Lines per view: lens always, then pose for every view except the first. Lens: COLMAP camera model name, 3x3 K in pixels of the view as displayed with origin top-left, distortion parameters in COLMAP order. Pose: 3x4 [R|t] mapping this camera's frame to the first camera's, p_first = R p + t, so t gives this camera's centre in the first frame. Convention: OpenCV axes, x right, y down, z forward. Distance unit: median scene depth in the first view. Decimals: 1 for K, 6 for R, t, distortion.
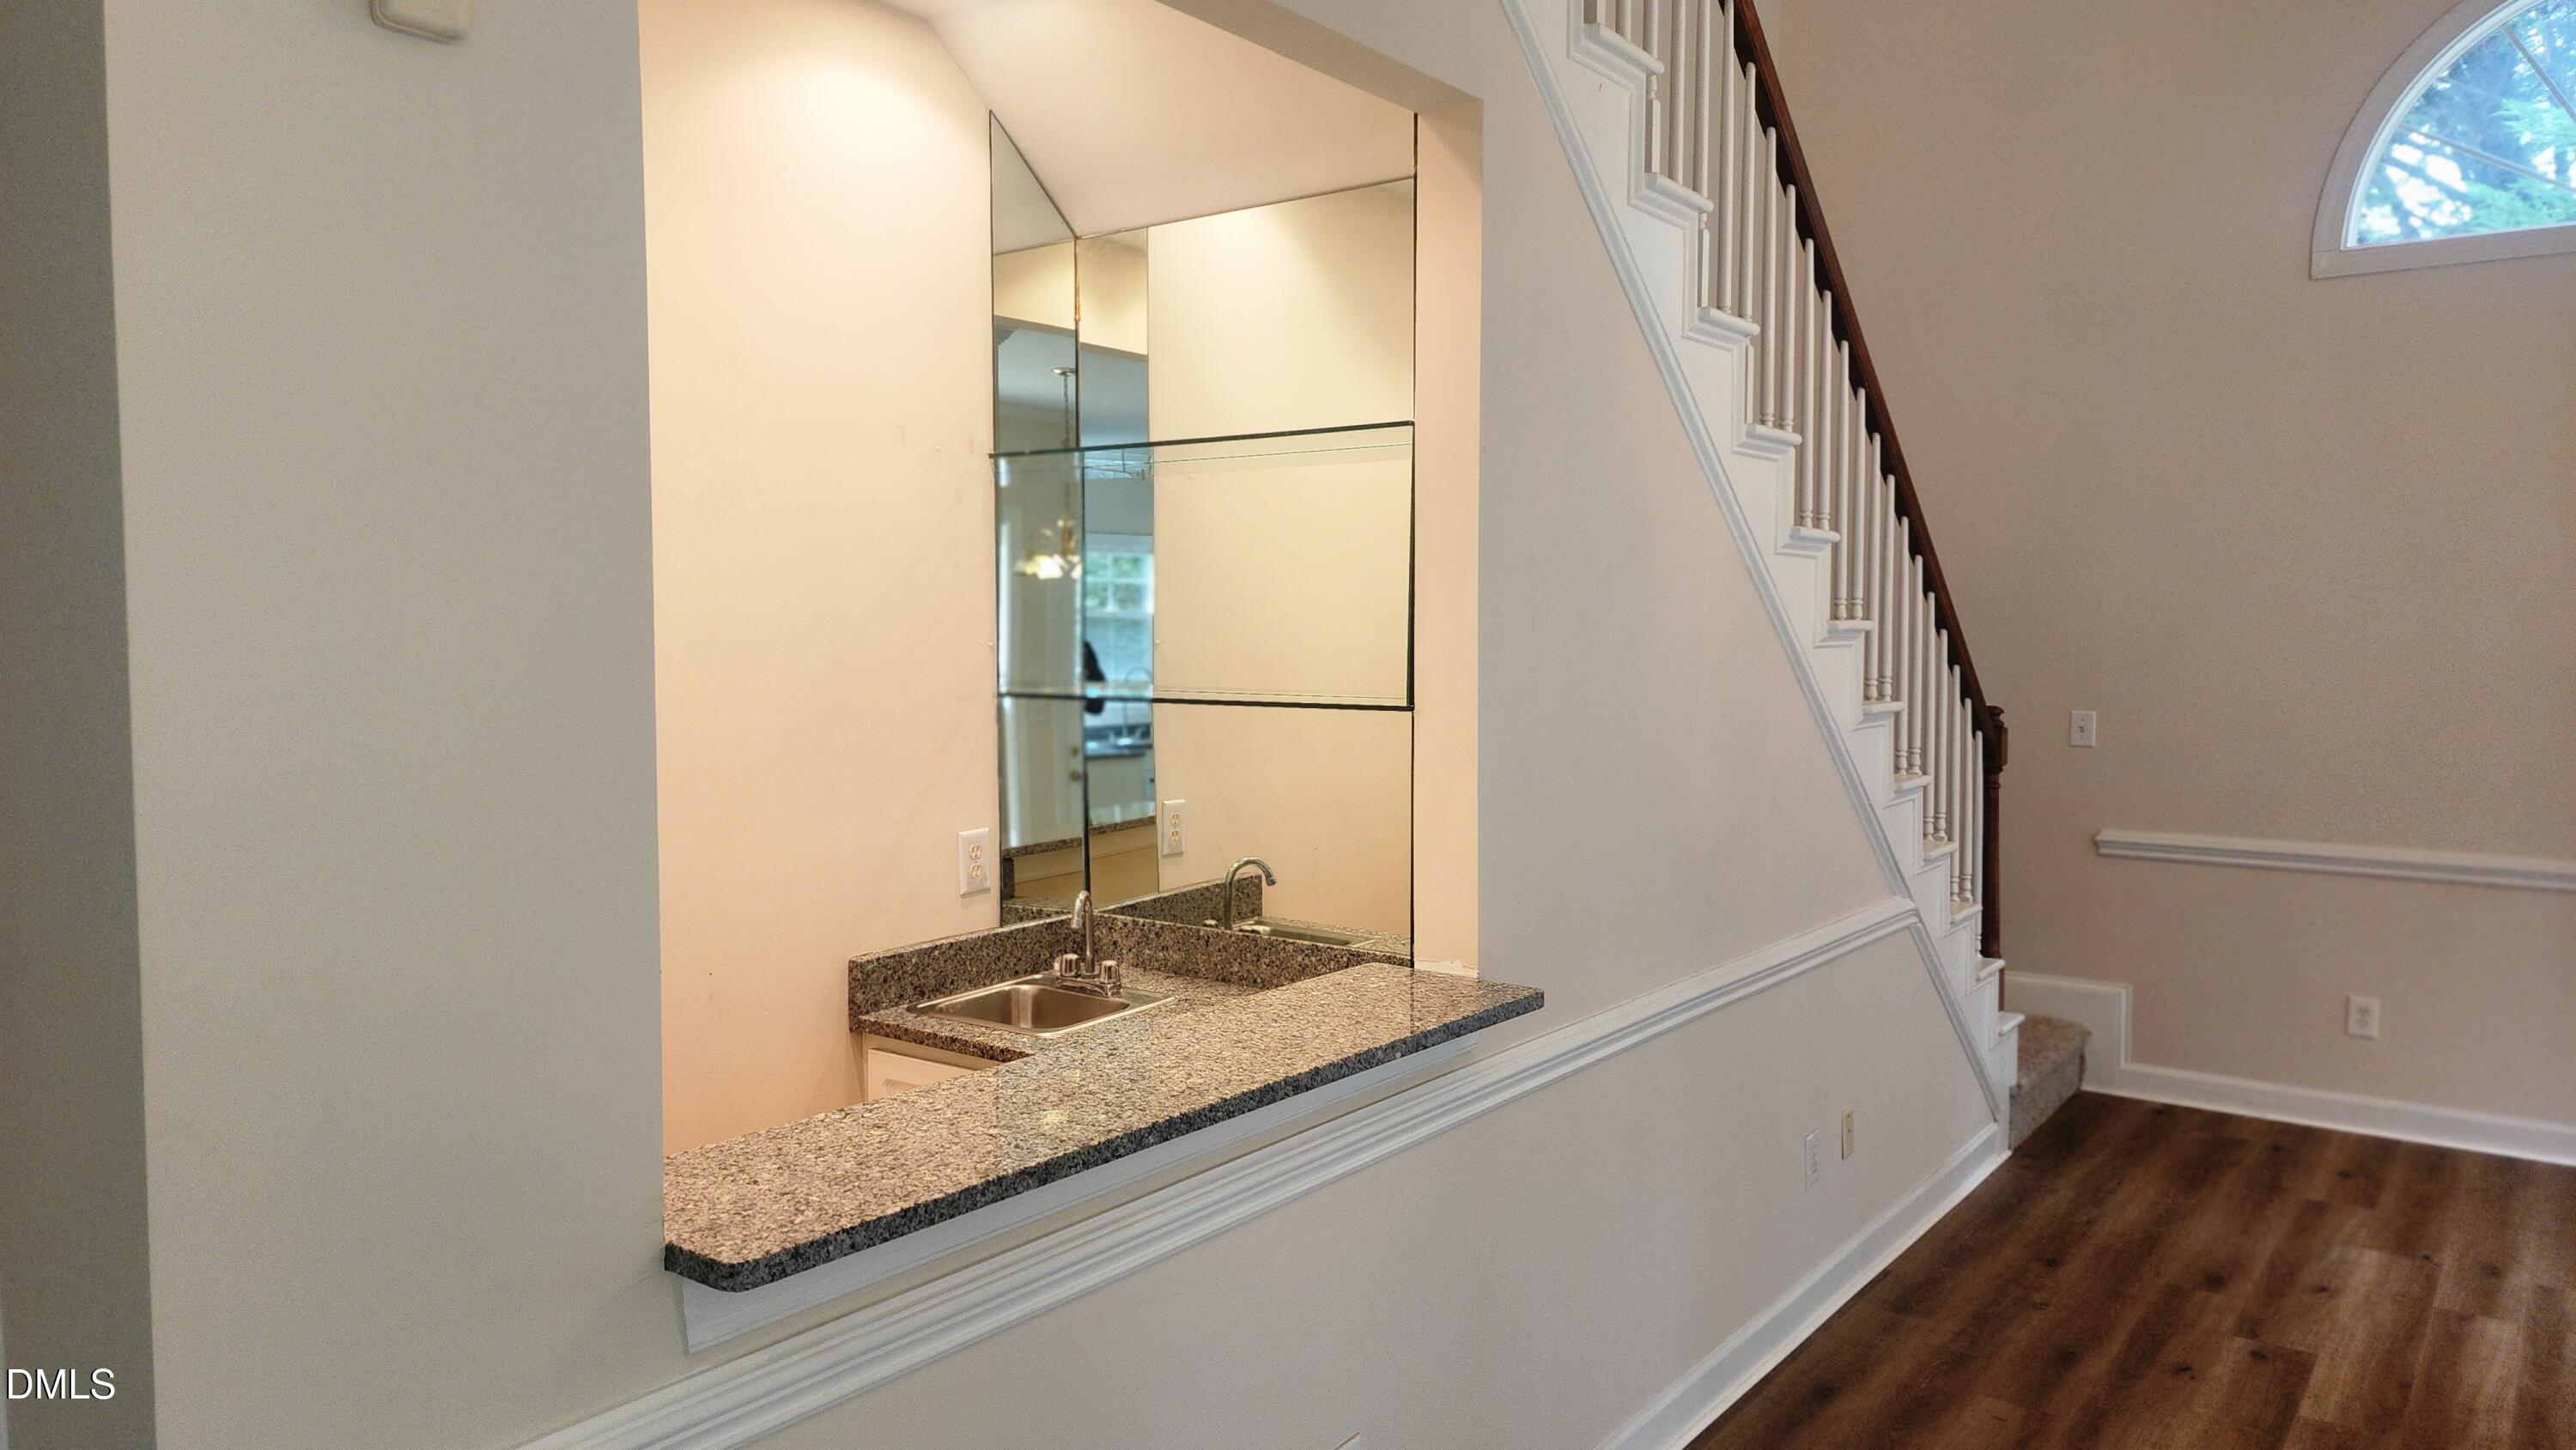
lens RADIAL K [[1730.9, 0, 1275.6], [0, 1730.9, 715.5], [0, 0, 1]] dist [0.080970, -0.063654]
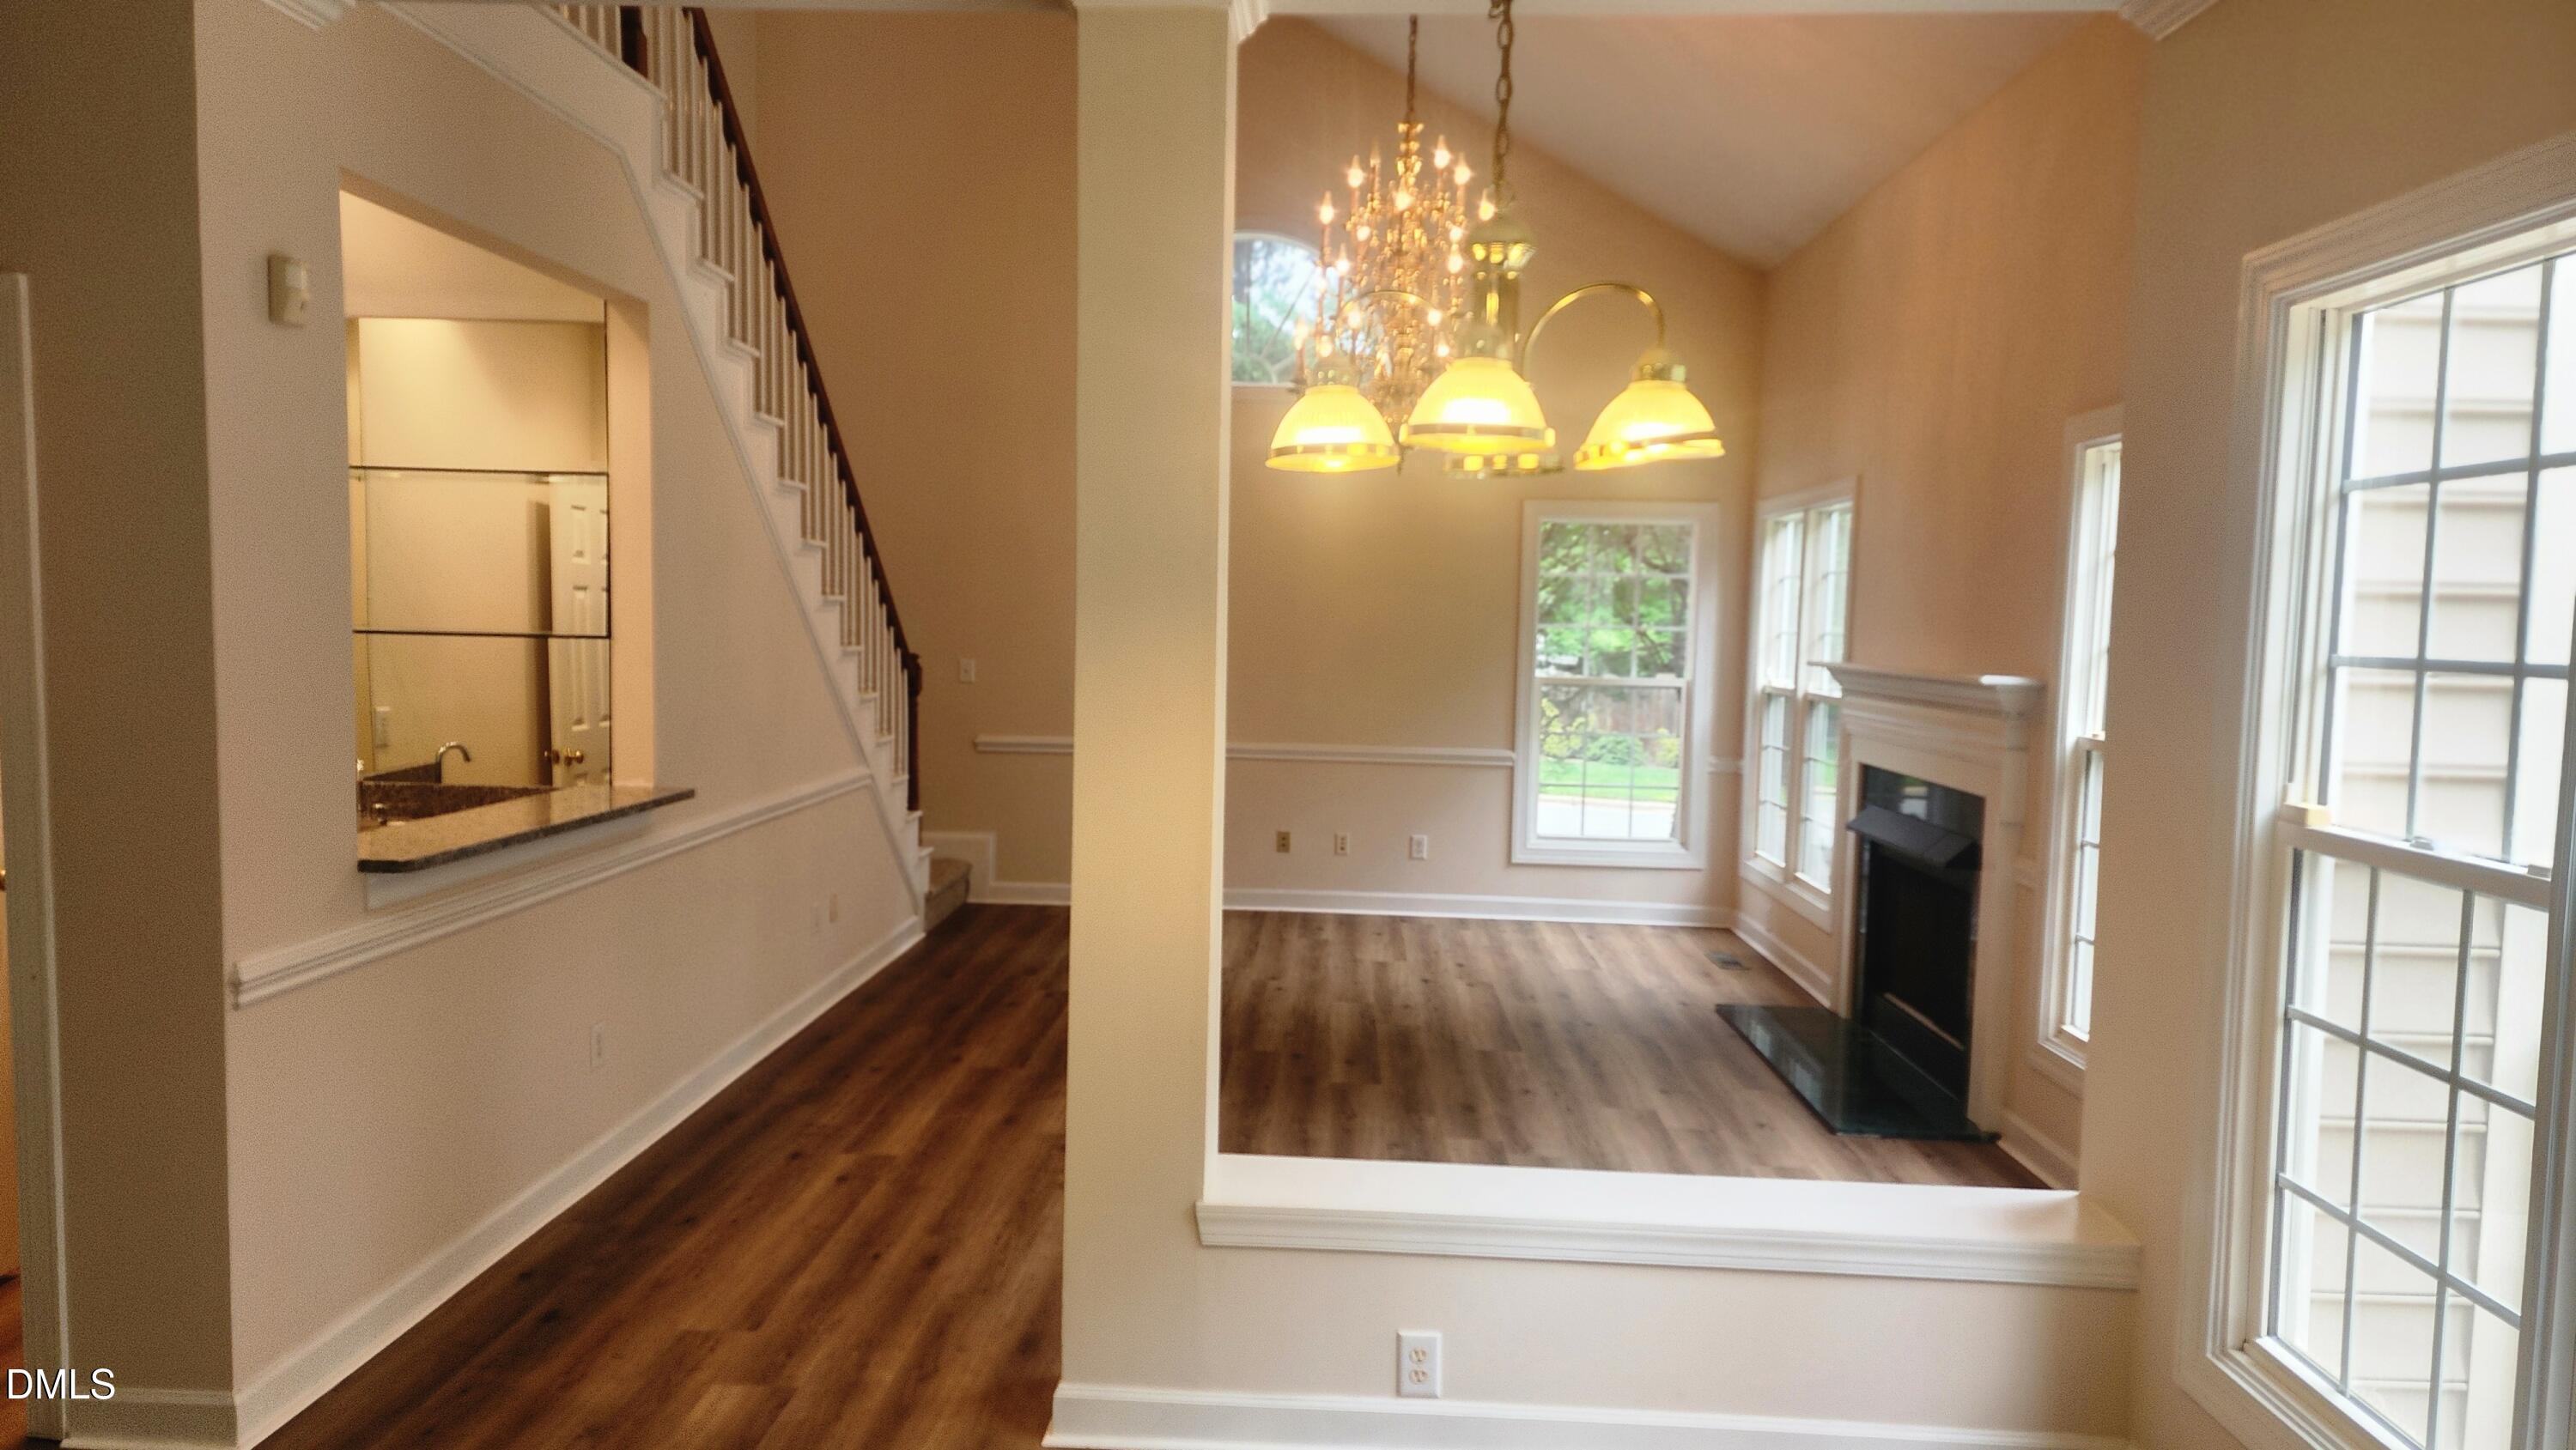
lens RADIAL K [[1674.6, 0, 1265.2], [0, 1674.6, 741.9], [0, 0, 1]] dist [0.050428, -0.059860]
pose [[0.825407, -0.022625, 0.564084, -0.223724], [0.005402, 0.999467, 0.032184, 0.032967], [-0.564512, -0.023518, 0.825090, -0.522238]]
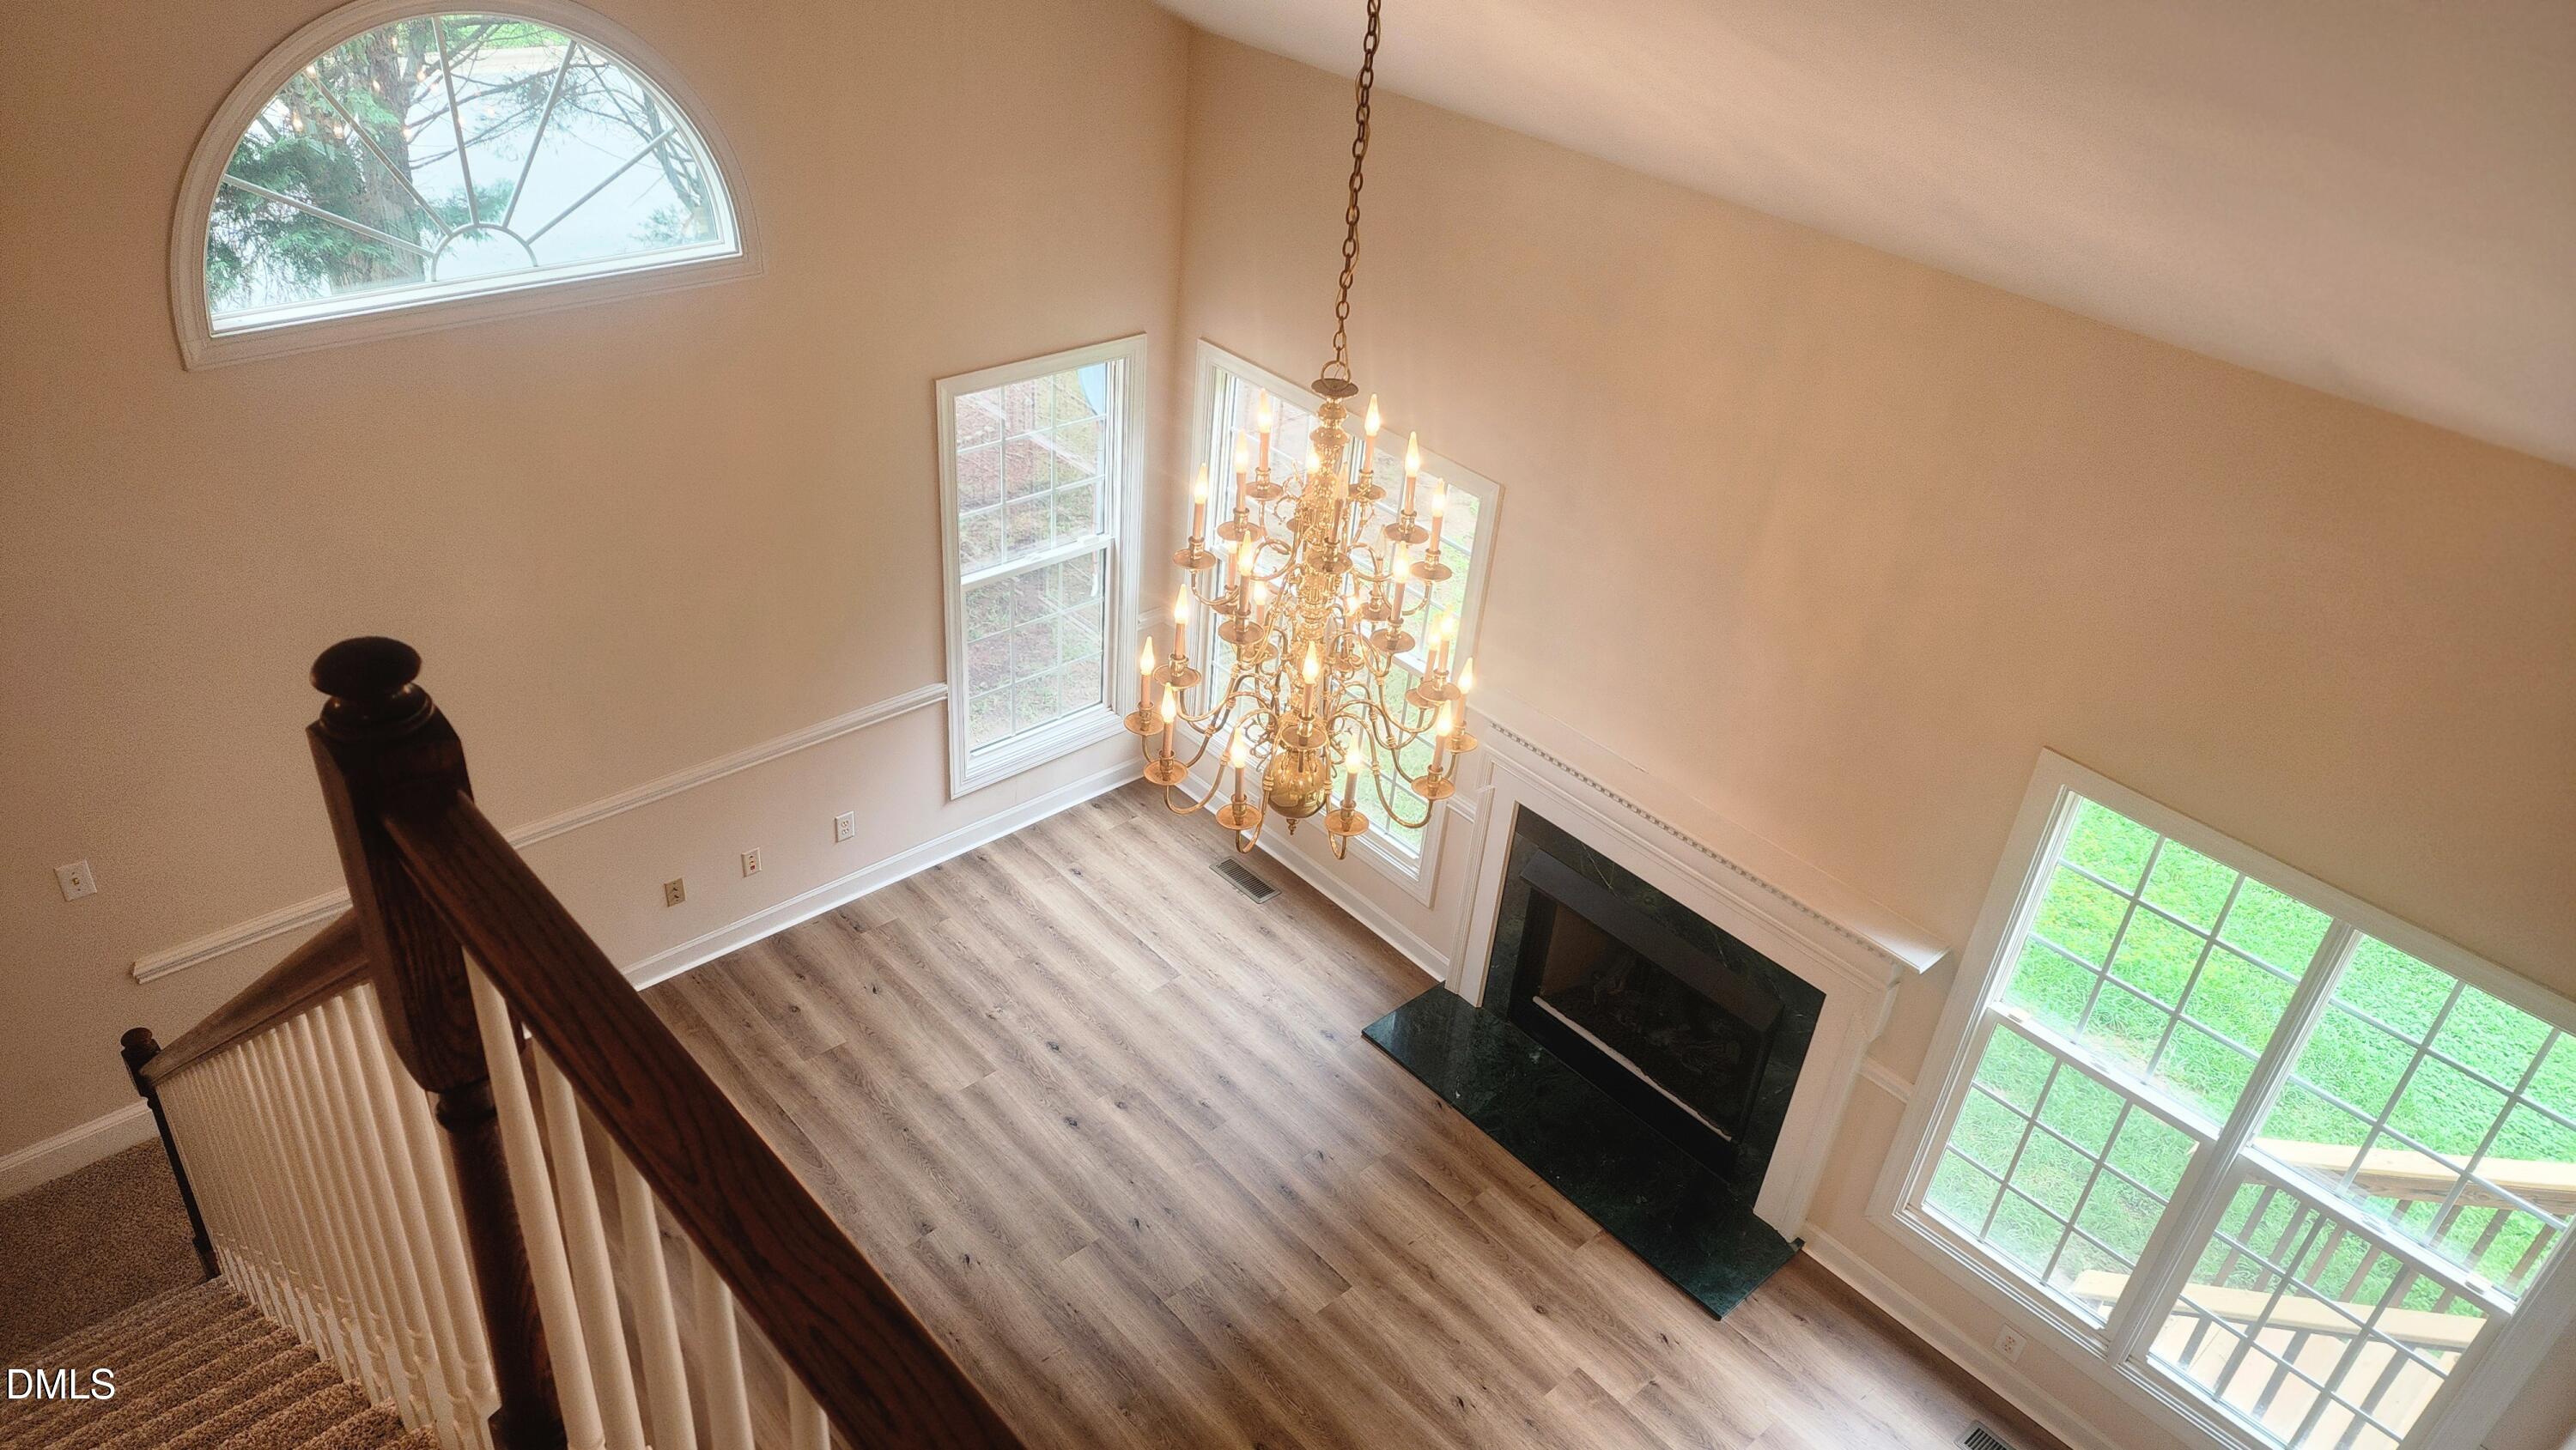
lens RADIAL K [[1717.6, 0, 1310.8], [0, 1717.6, 725.5], [0, 0, 1]] dist [0.049635, -0.001991]
pose [[0.174016, -0.522097, 0.834945, -0.141250], [-0.037466, 0.843757, 0.535416, -0.724907], [-0.984030, -0.124453, 0.127267, 0.424388]]
